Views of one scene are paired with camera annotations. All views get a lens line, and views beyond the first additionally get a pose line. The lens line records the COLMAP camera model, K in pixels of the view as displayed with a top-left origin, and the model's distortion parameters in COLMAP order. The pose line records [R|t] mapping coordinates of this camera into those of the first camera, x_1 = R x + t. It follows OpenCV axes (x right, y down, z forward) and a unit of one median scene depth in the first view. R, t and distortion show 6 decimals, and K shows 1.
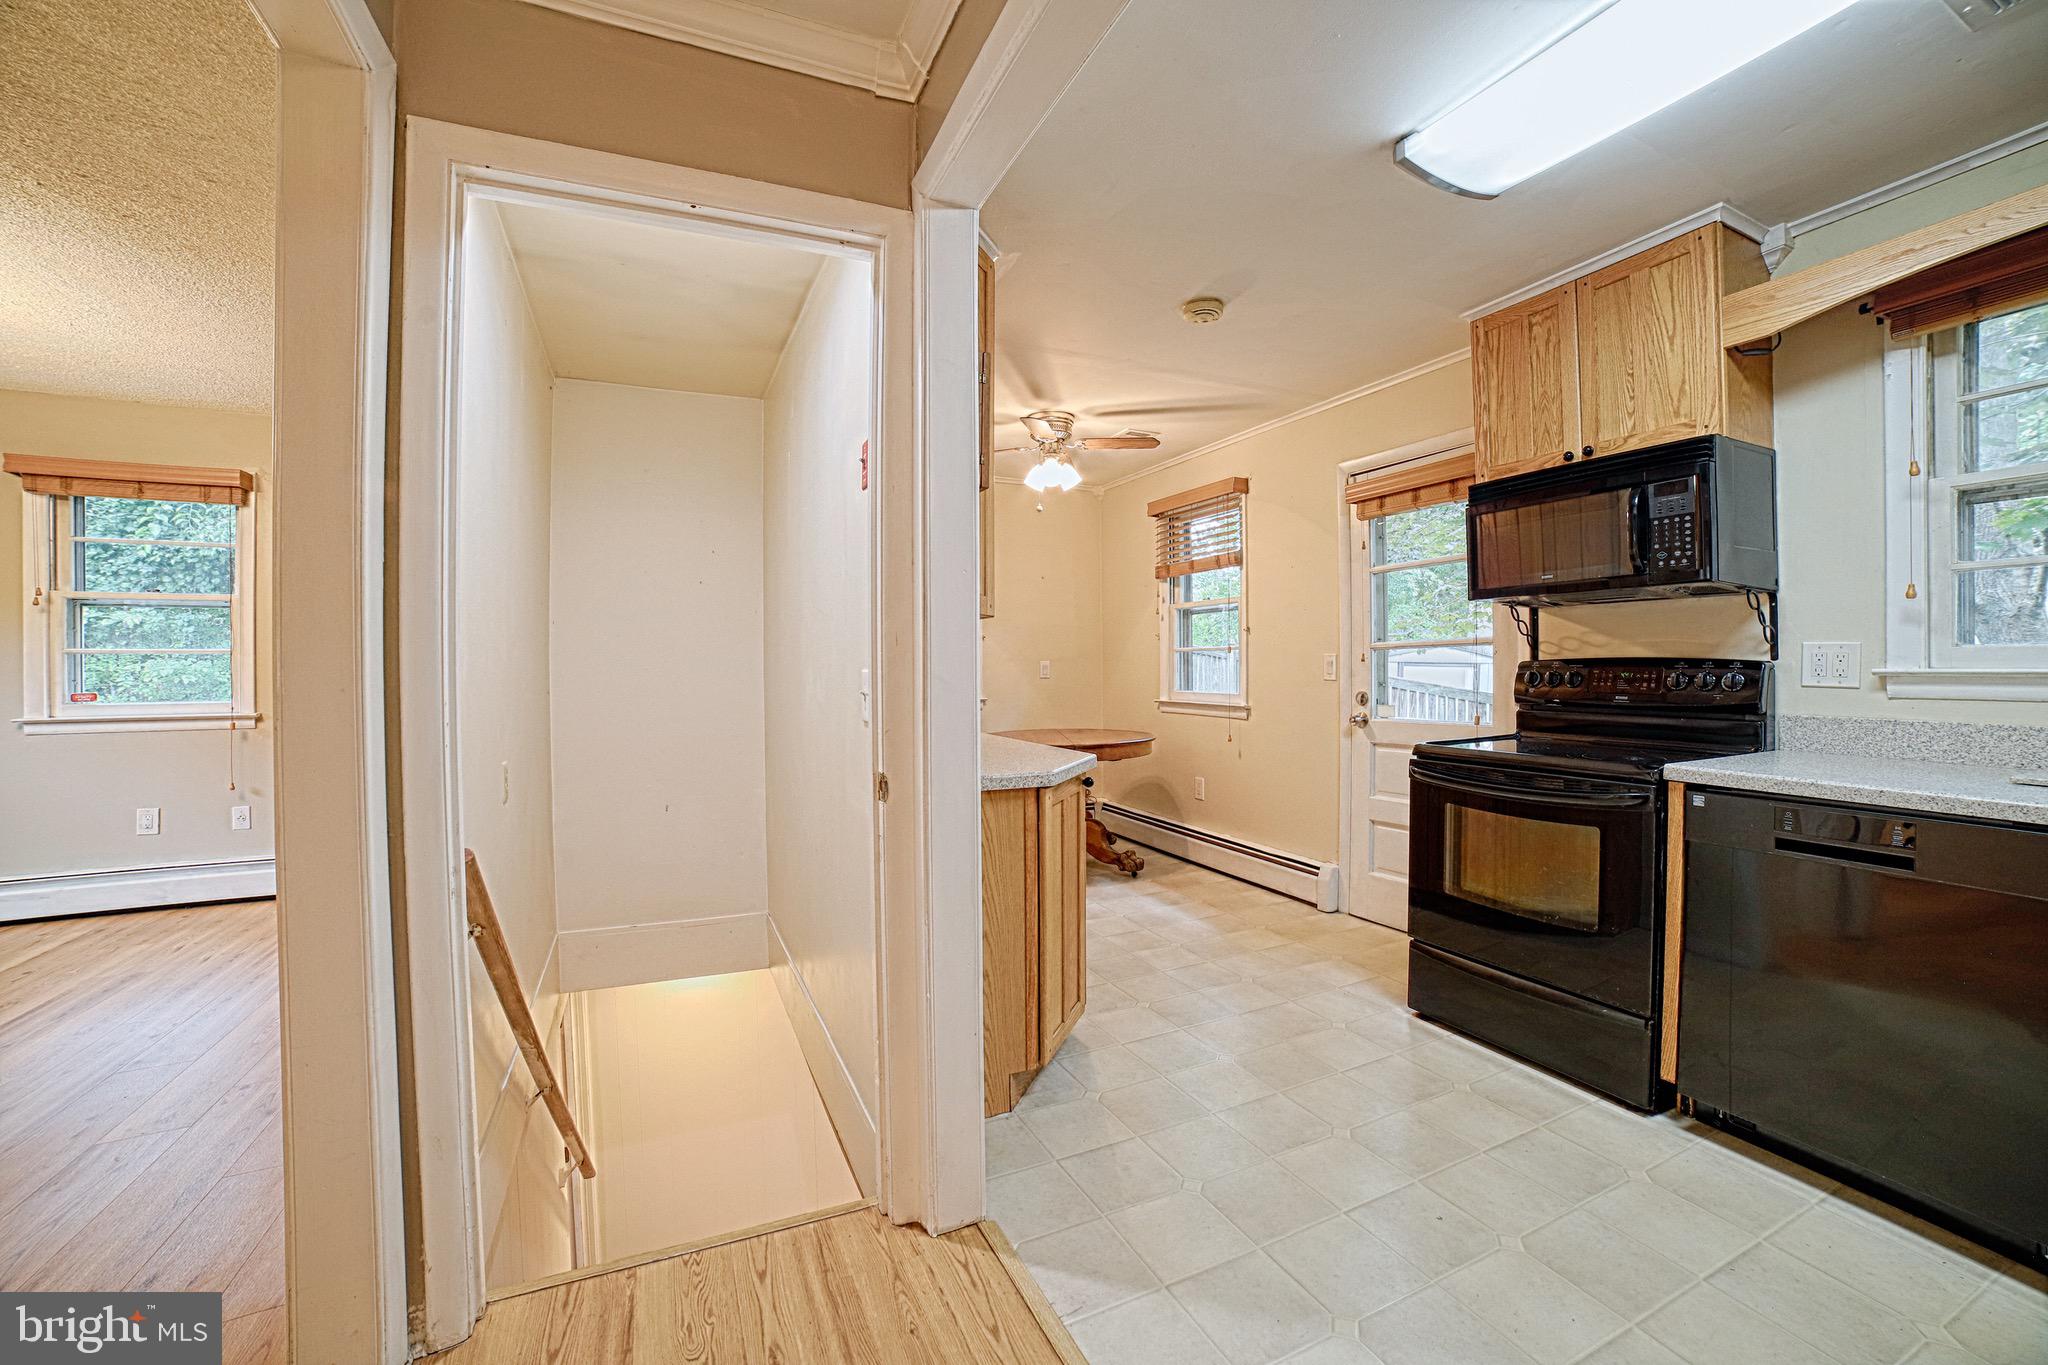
lens RADIAL K [[821.7, 0, 1022.5], [0, 821.7, 666.8], [0, 0, 1]] dist [-0.106494, 0.033866]
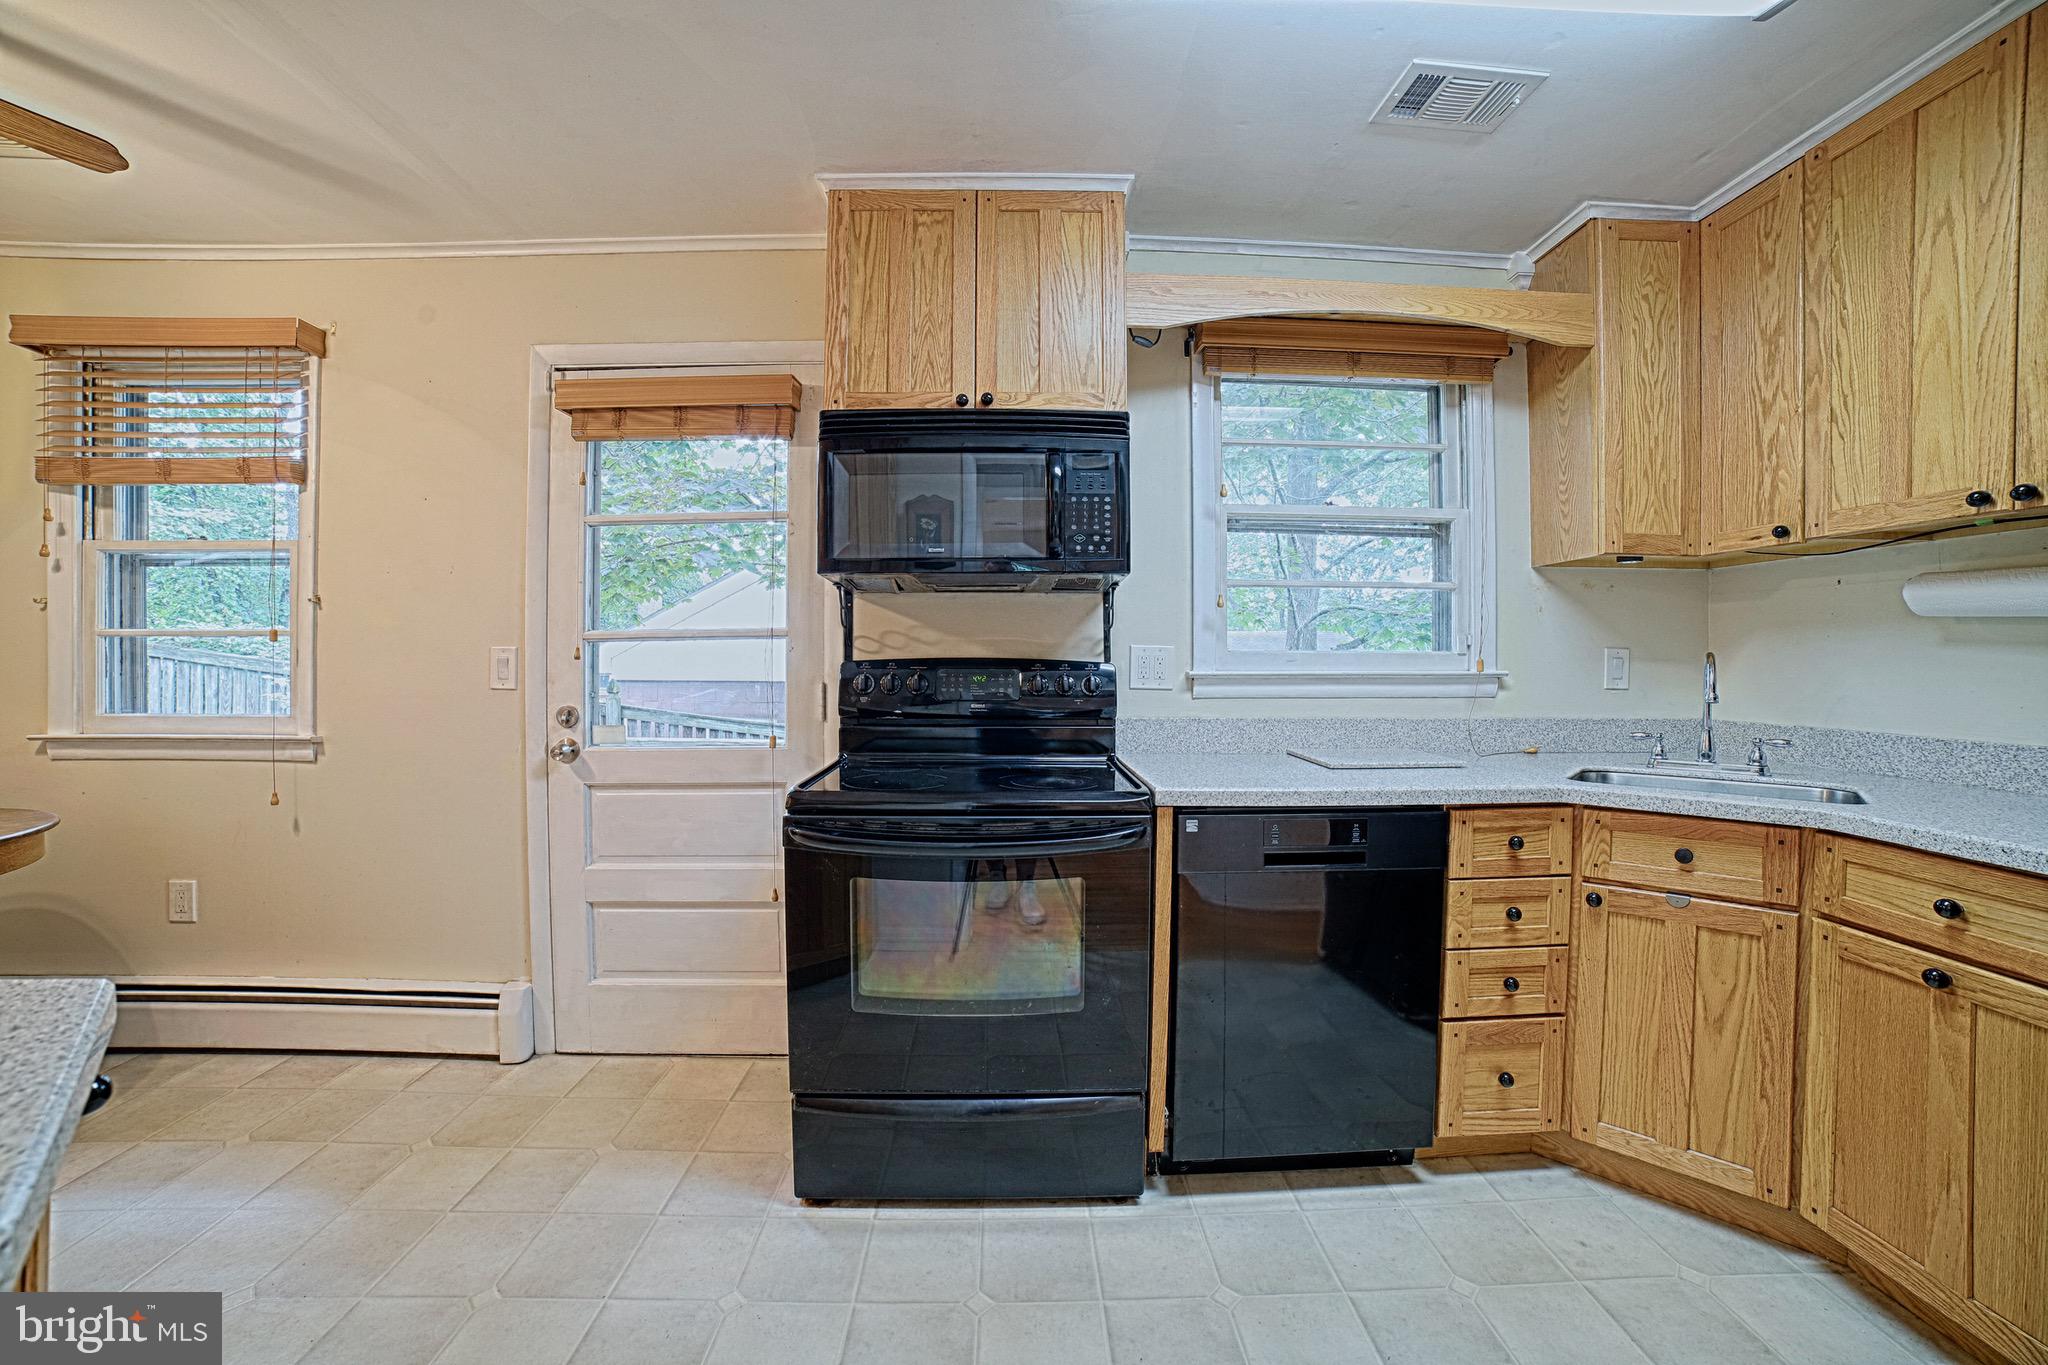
lens RADIAL K [[821.7, 0, 1022.5], [0, 821.7, 666.8], [0, 0, 1]] dist [-0.106494, 0.033866]
pose [[0.396935, 0.001107, 0.917846, -0.019259], [-0.002383, 0.999997, -0.000175, -0.001603], [-0.917844, -0.002118, 0.396937, 0.477485]]
